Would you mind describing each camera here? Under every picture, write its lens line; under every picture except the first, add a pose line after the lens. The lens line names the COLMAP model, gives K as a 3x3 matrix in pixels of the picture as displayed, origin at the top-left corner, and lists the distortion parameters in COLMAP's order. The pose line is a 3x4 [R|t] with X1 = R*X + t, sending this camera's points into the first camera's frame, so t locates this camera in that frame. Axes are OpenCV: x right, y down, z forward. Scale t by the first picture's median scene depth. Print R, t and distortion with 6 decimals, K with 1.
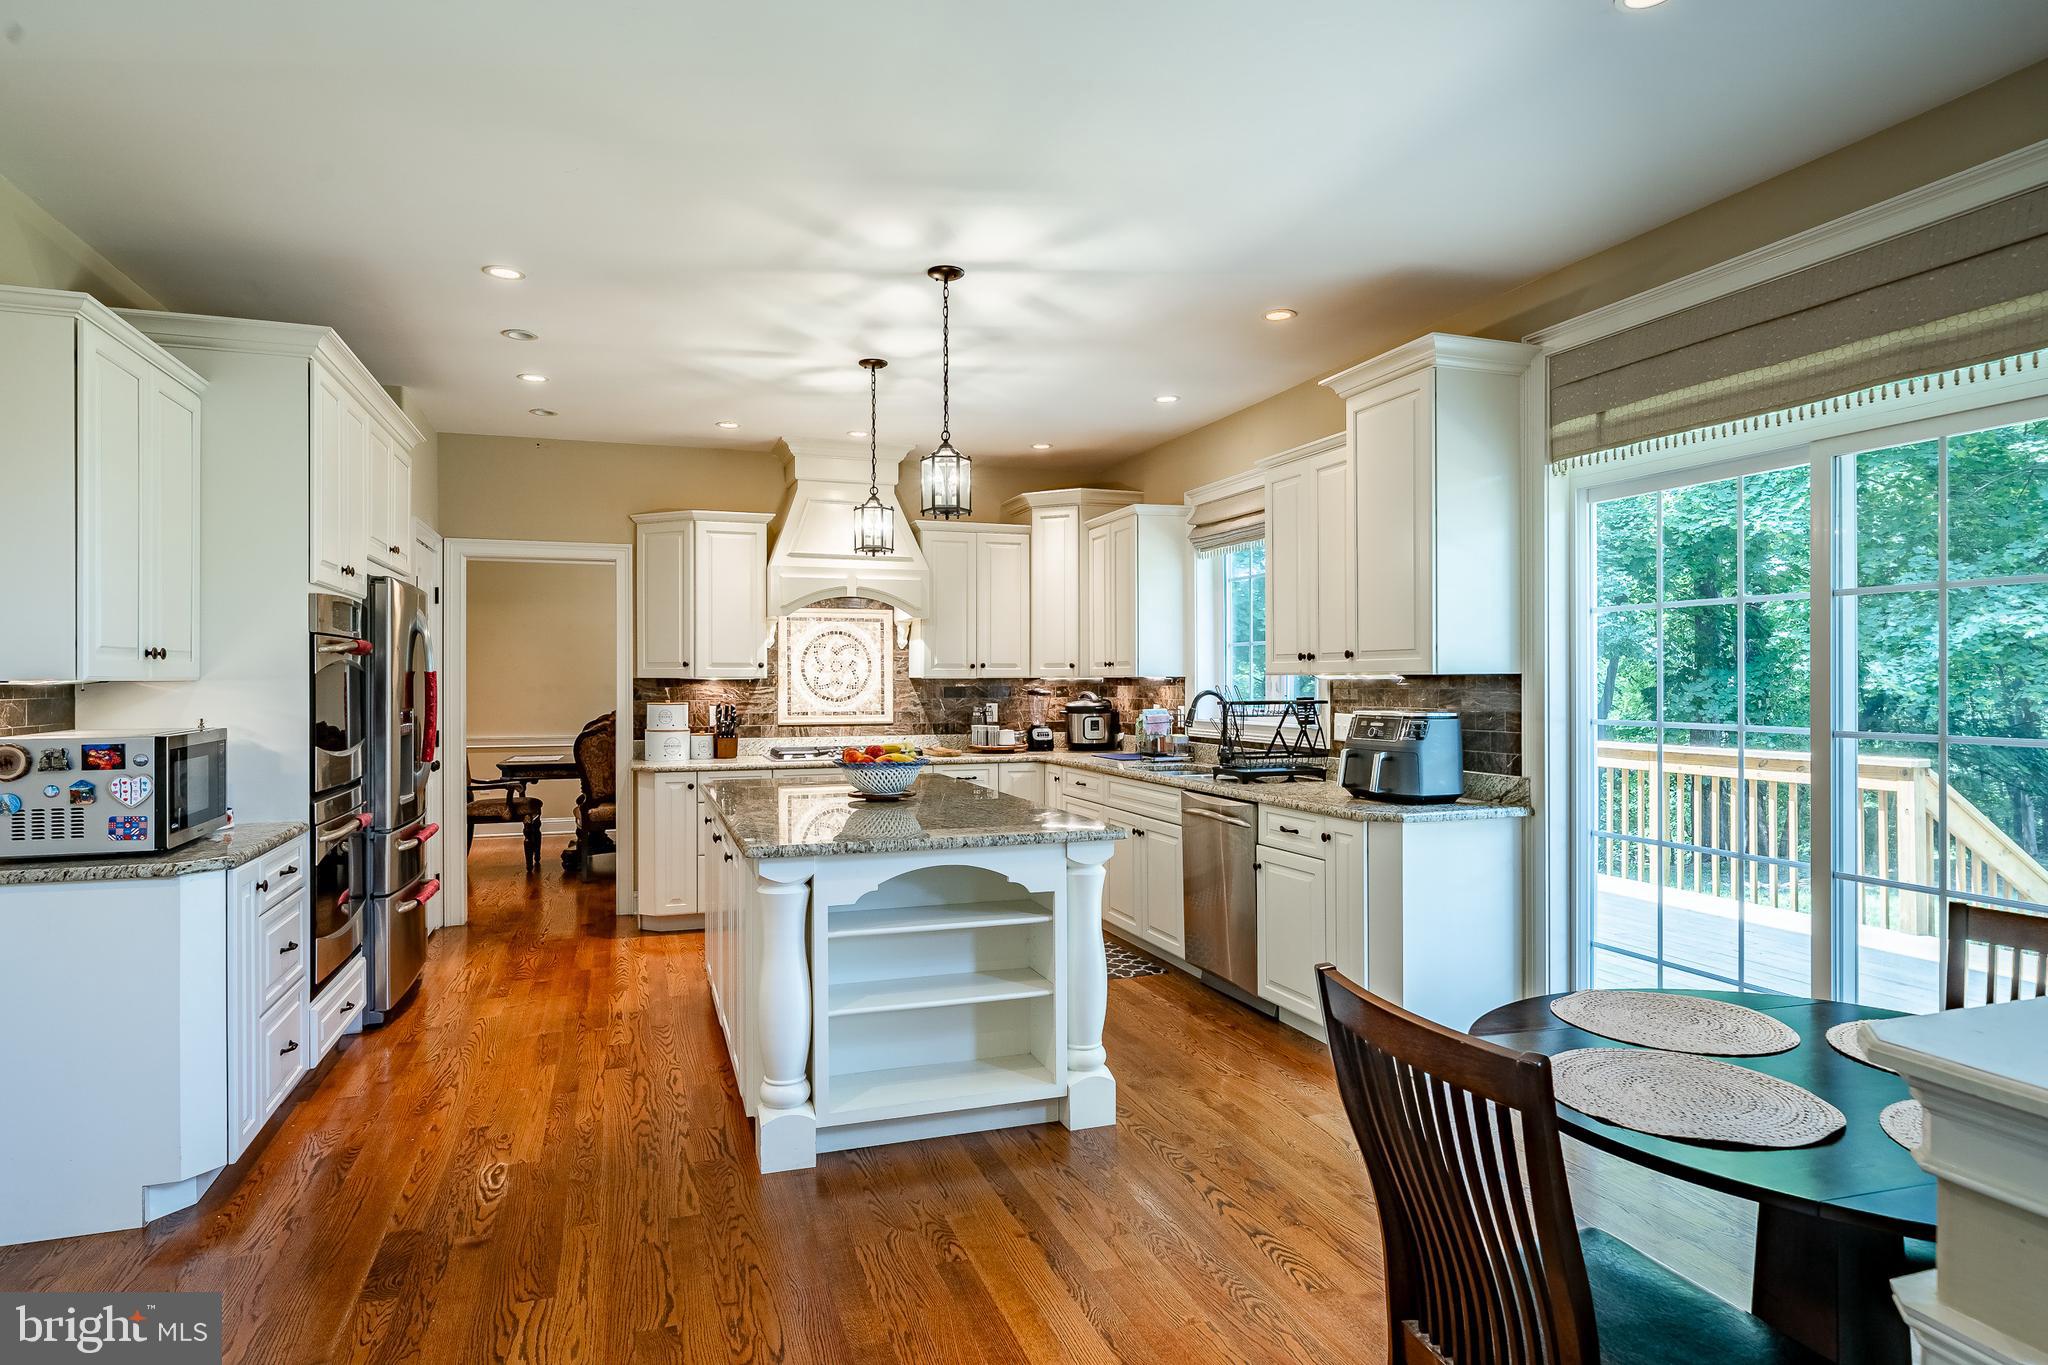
lens RADIAL K [[1127.8, 0, 978.5], [0, 1127.8, 672.0], [0, 0, 1]] dist [-0.008945, 0.001226]
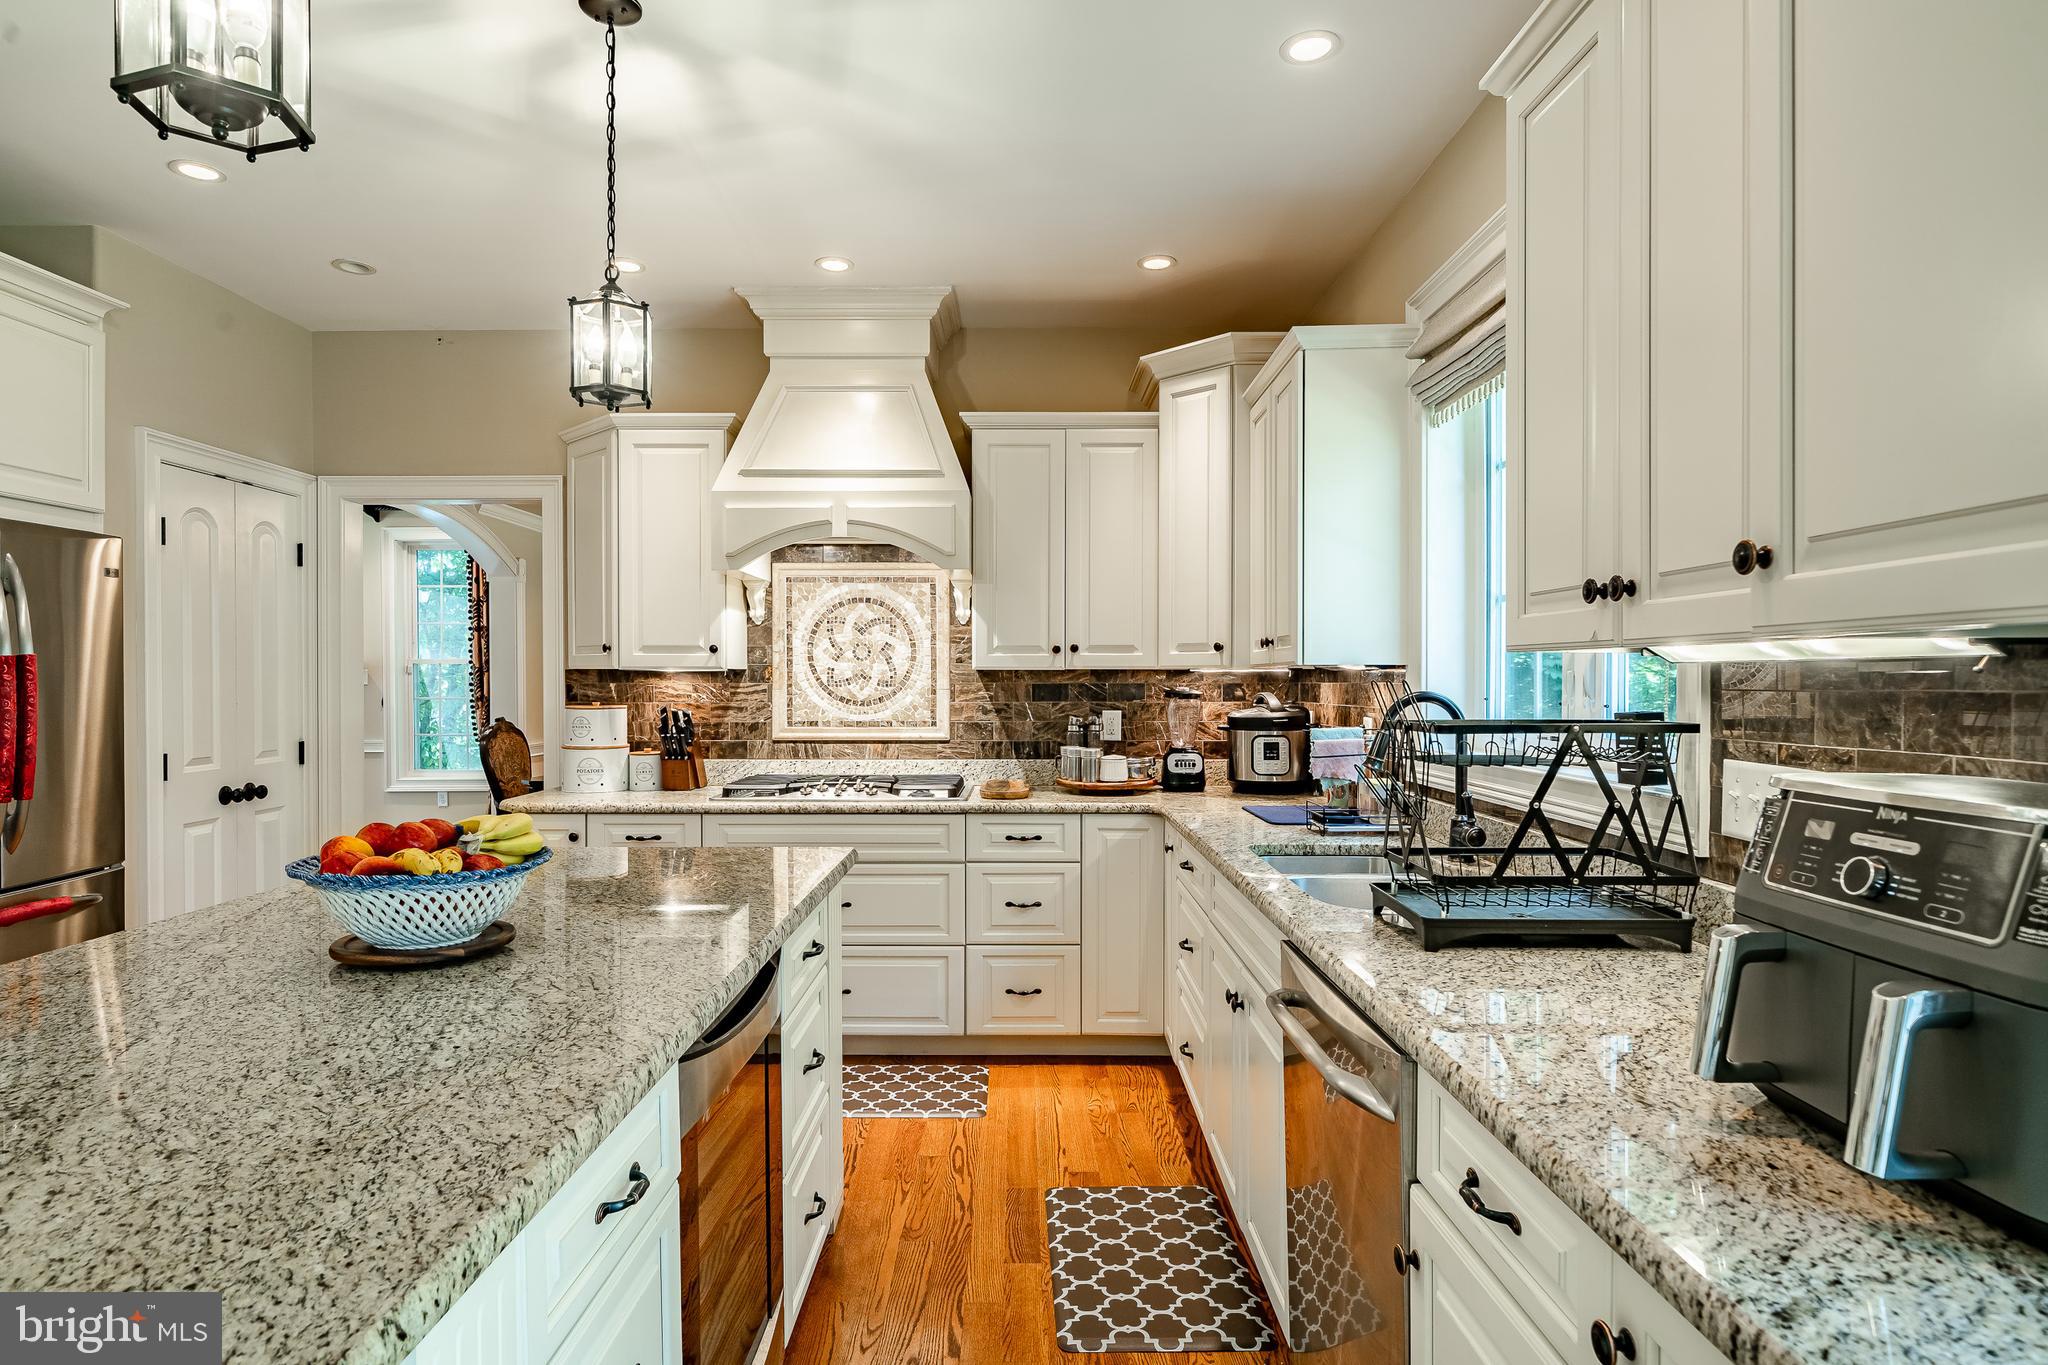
lens RADIAL K [[1071.9, 0, 1010.1], [0, 1071.9, 685.0], [0, 0, 1]] dist [-0.004726, 0.000767]
pose [[0.948973, 0.004009, -0.315332, 0.162930], [0.000025, 0.999918, 0.012790, 0.006832], [0.315357, -0.012145, 0.948895, 0.474961]]
